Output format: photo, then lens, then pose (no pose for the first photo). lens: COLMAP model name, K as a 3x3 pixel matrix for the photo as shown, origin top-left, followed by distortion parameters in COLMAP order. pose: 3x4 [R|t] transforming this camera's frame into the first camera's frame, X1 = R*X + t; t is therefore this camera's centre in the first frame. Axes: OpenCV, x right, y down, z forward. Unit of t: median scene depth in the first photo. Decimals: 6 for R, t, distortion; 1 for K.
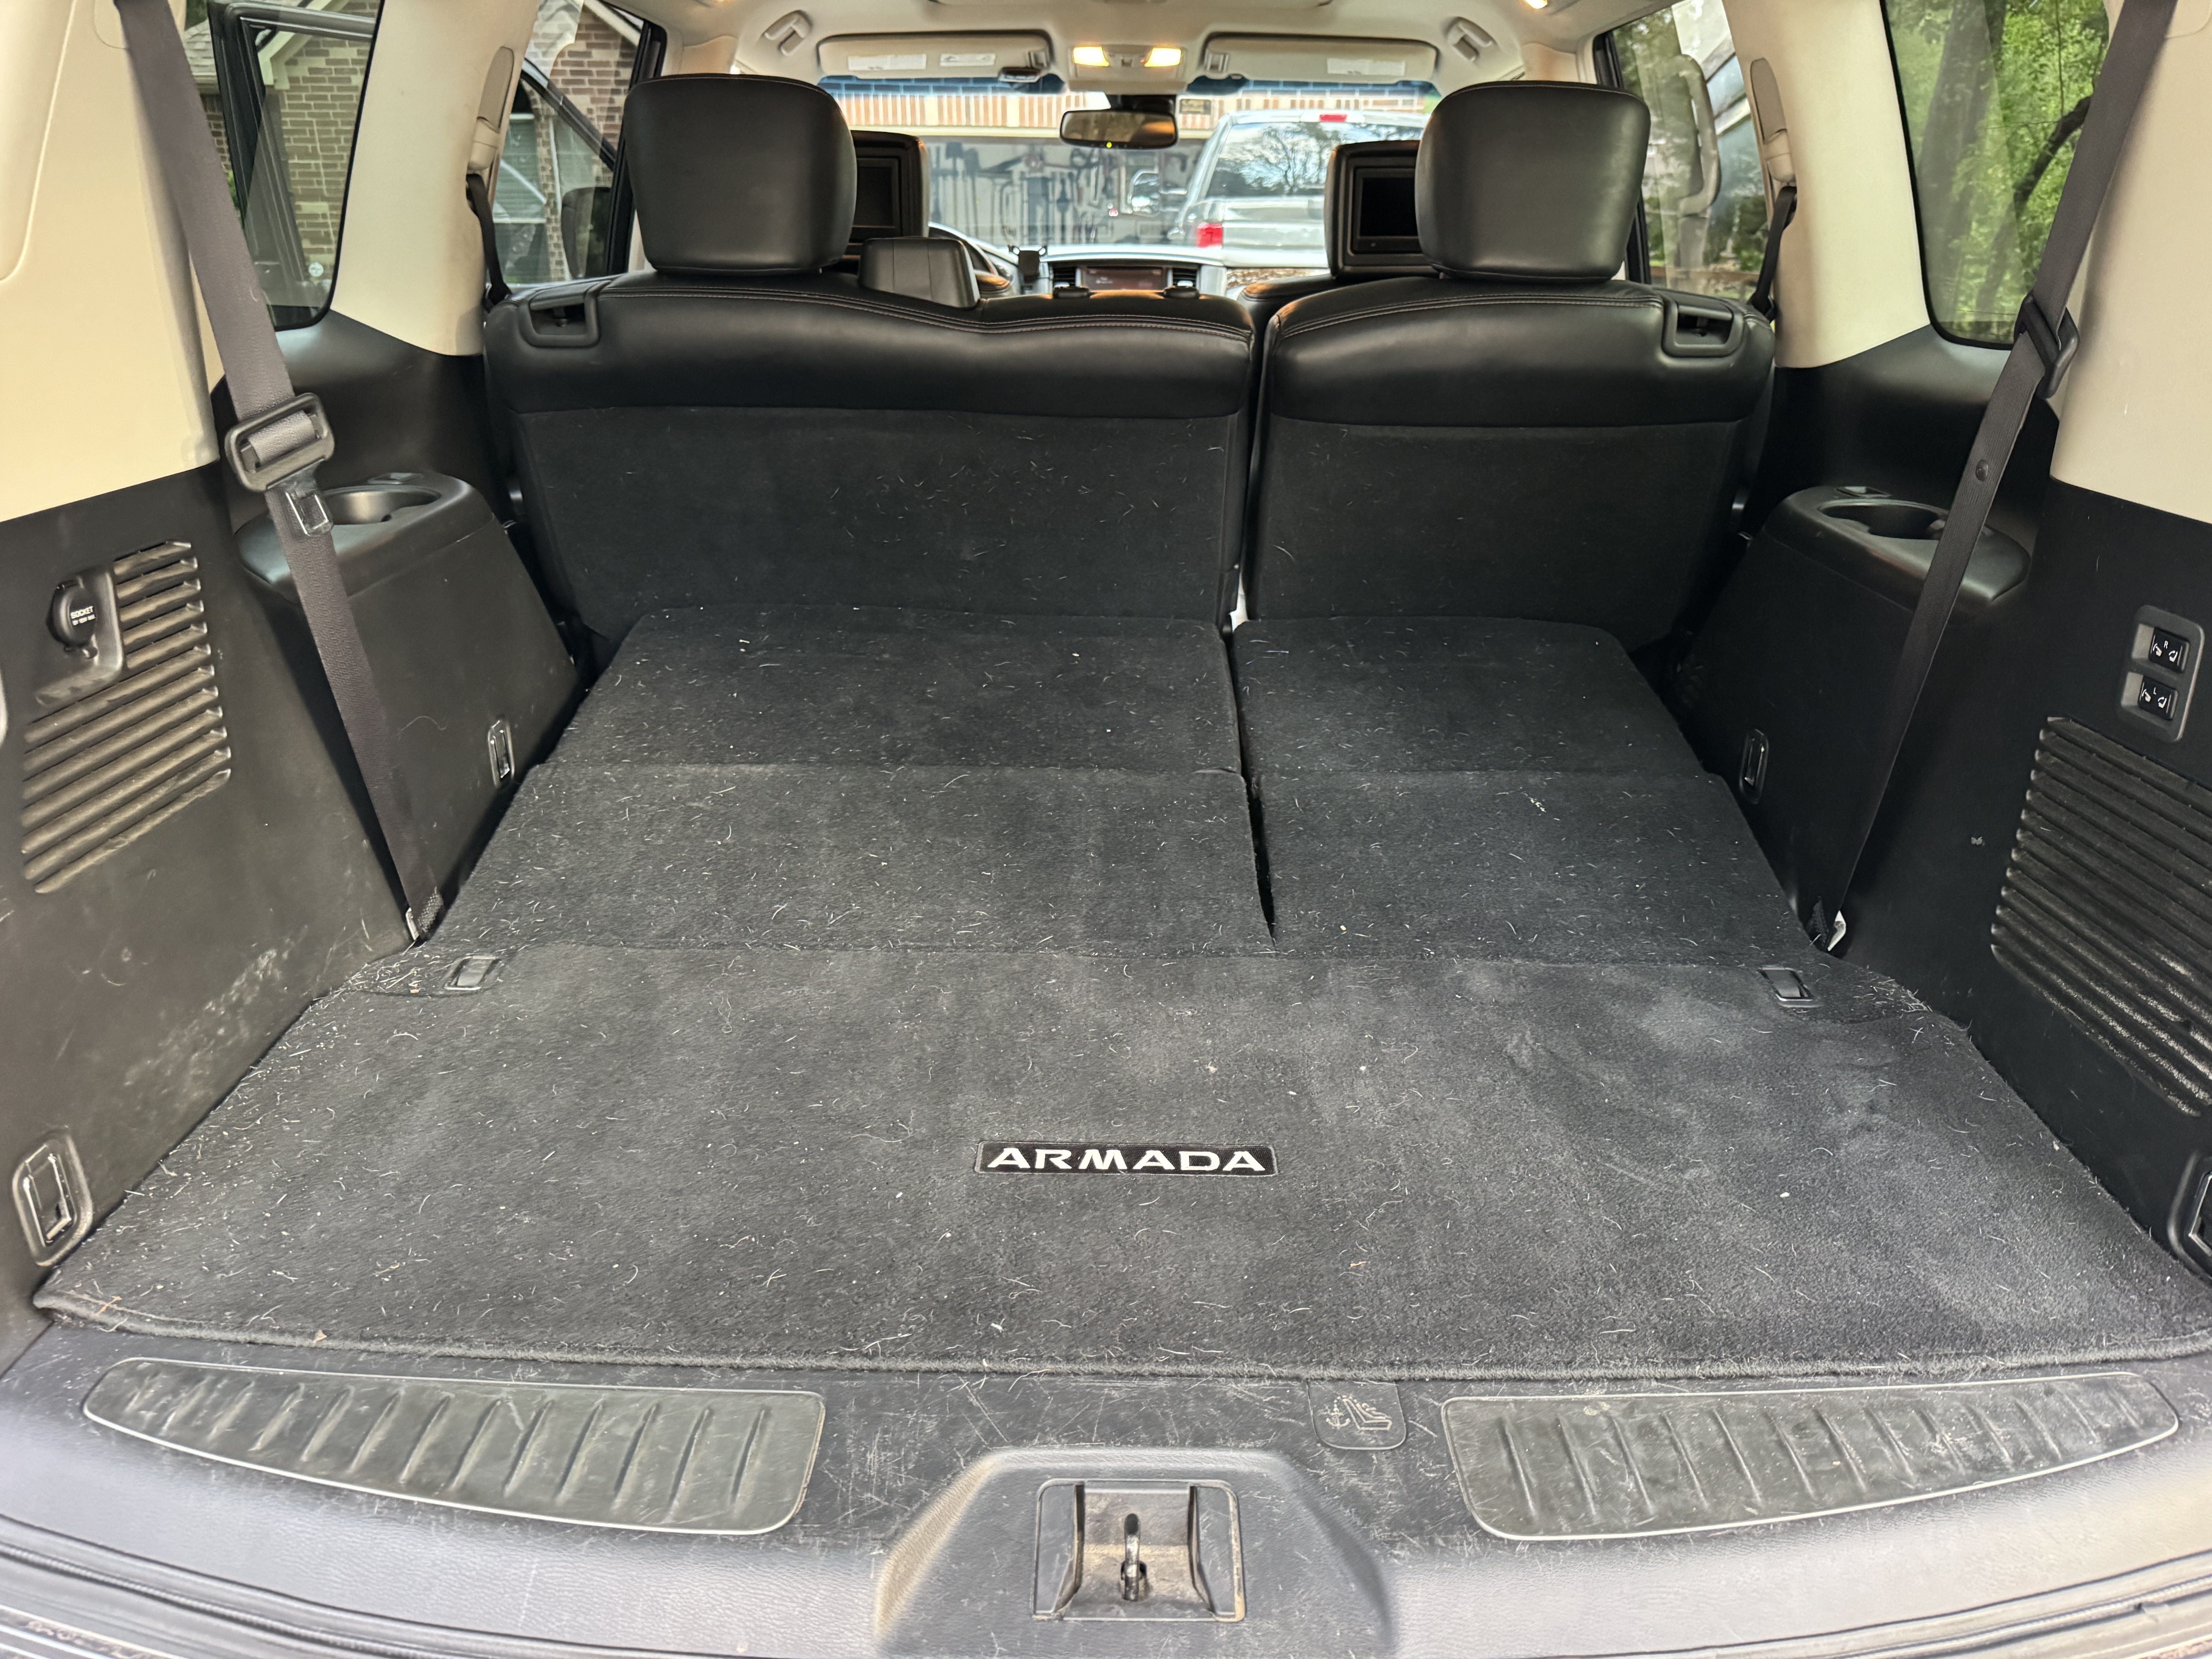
lens RADIAL K [[1513.4, 0, 1119.1], [0, 1513.4, 833.1], [0, 0, 1]] dist [0.011767, -0.023414]
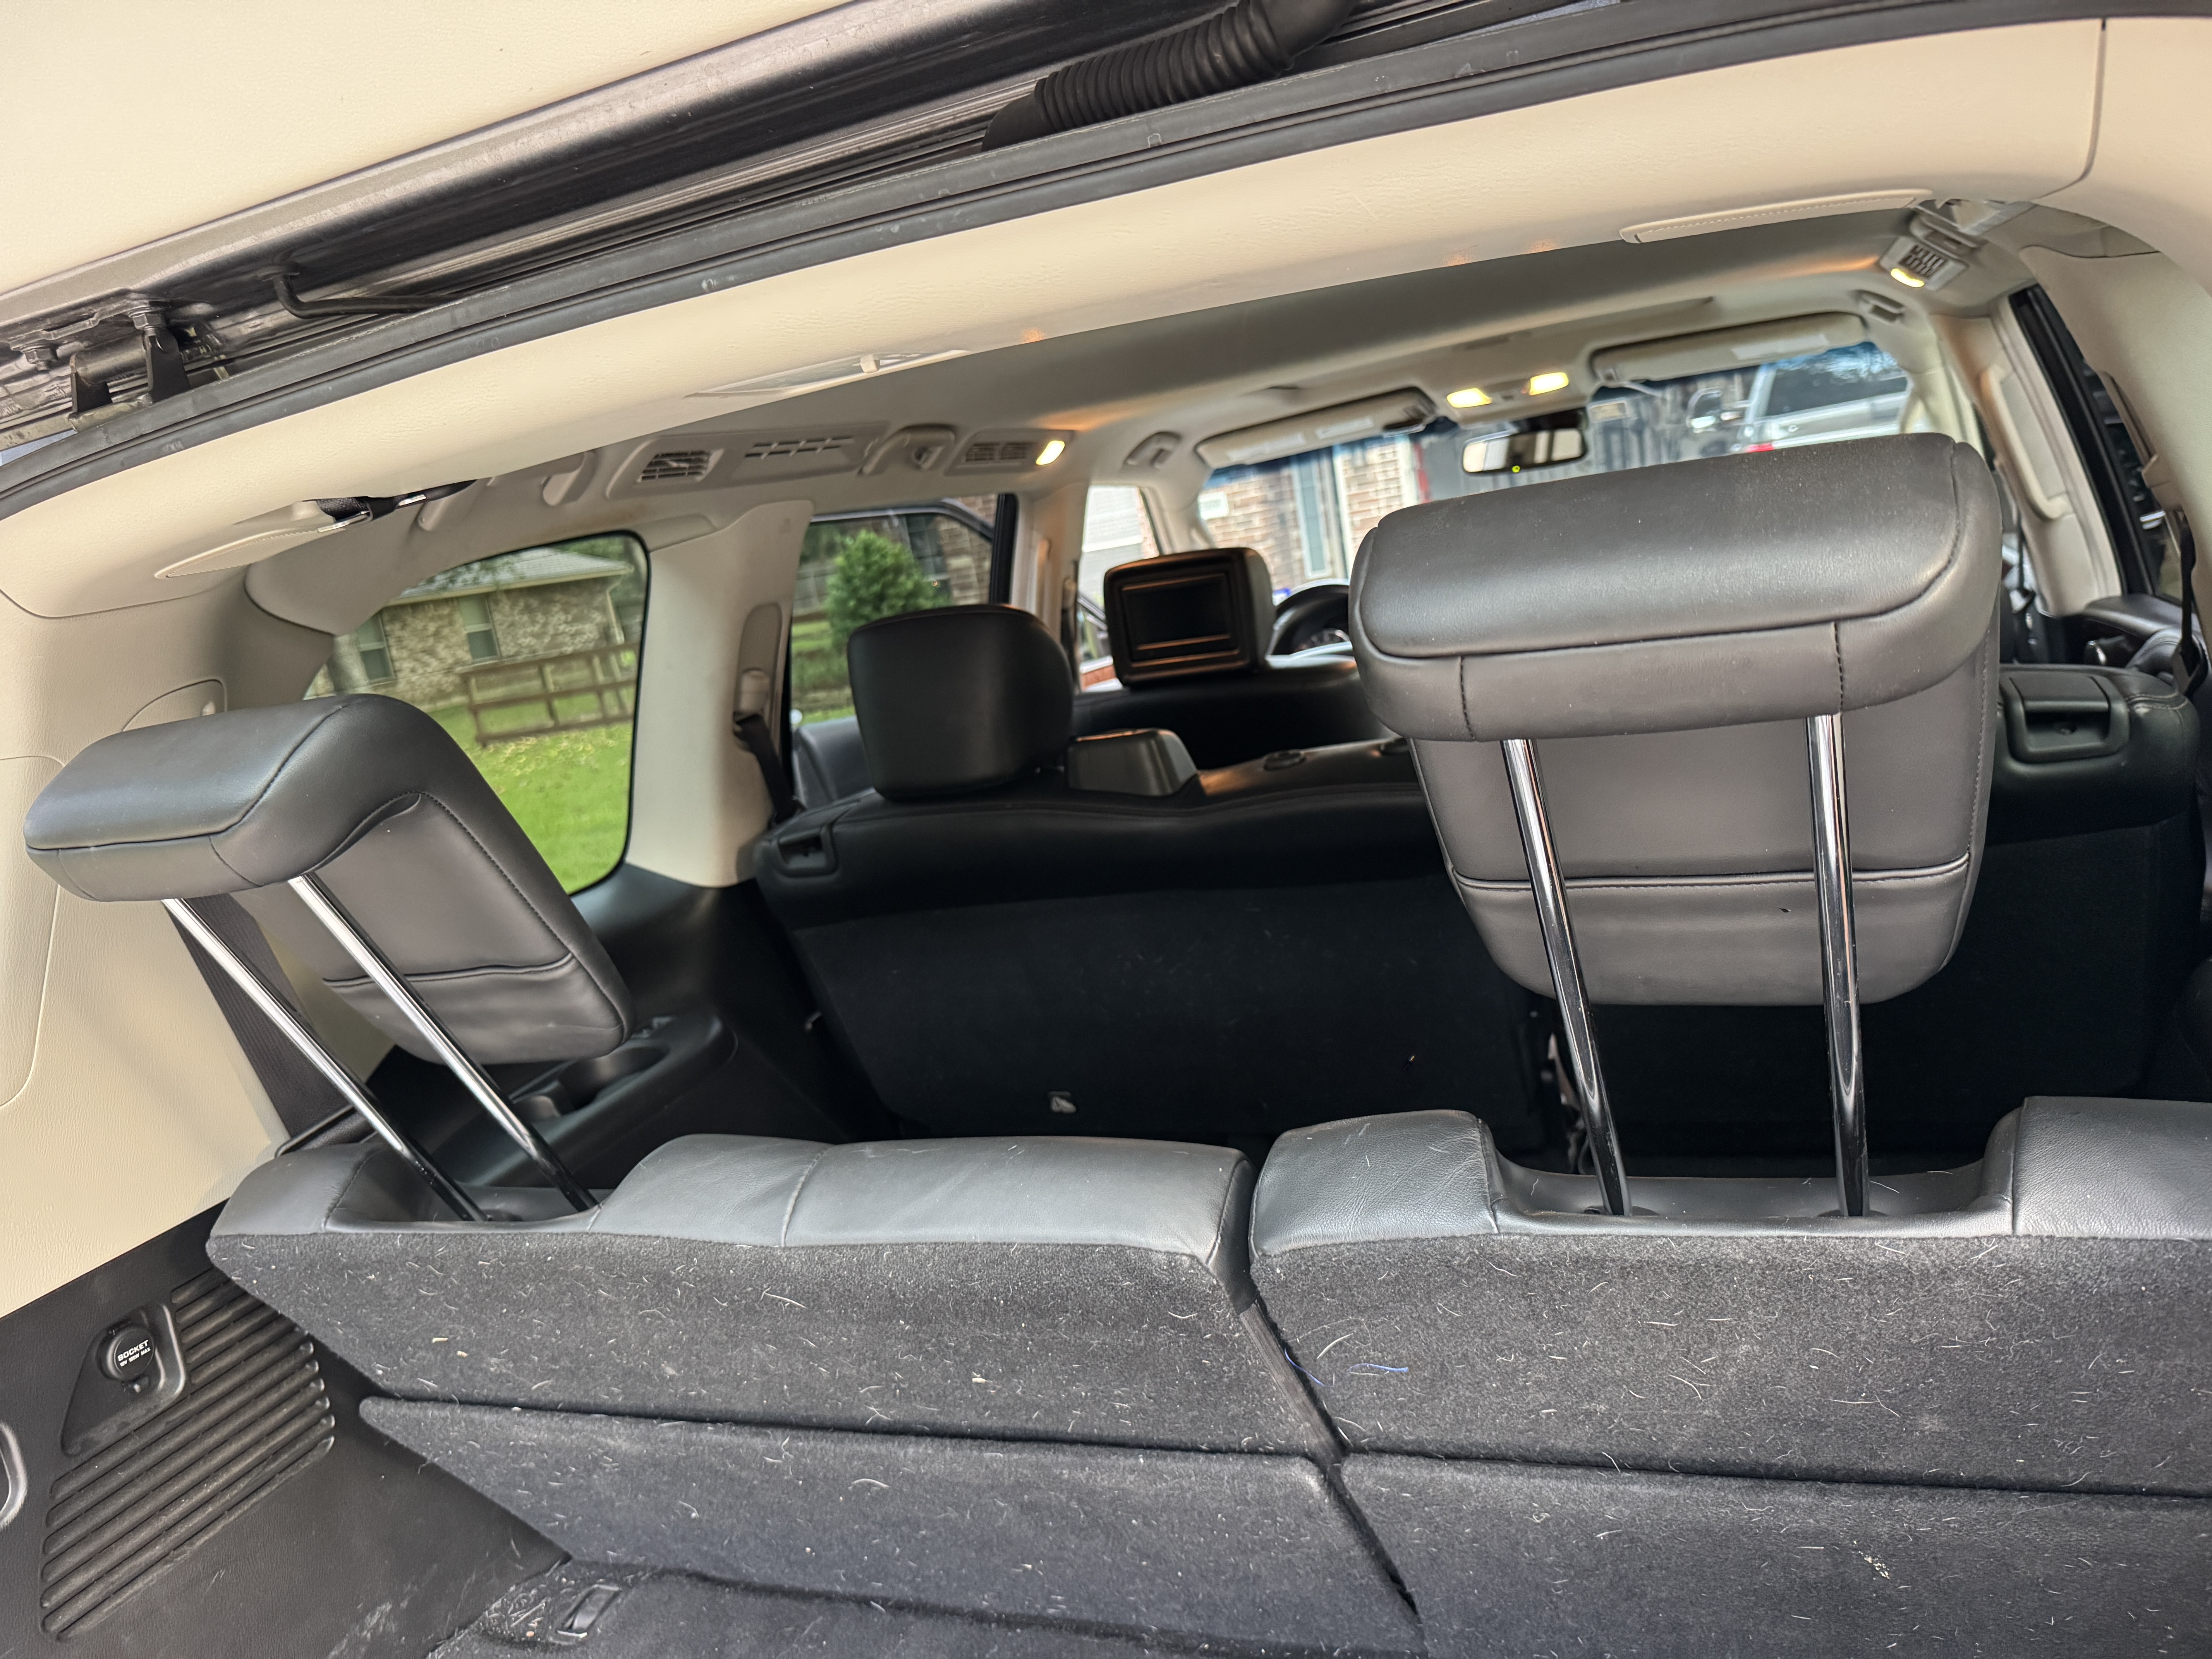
lens RADIAL K [[1513.4, 0, 1105.7], [0, 1513.4, 836.9], [0, 0, 1]] dist [0.011767, -0.023414]
pose [[0.917005, -0.095824, -0.387195, 0.115184], [0.034185, 0.986024, -0.163060, -0.086936], [0.397408, 0.136291, 0.907464, 0.068590]]
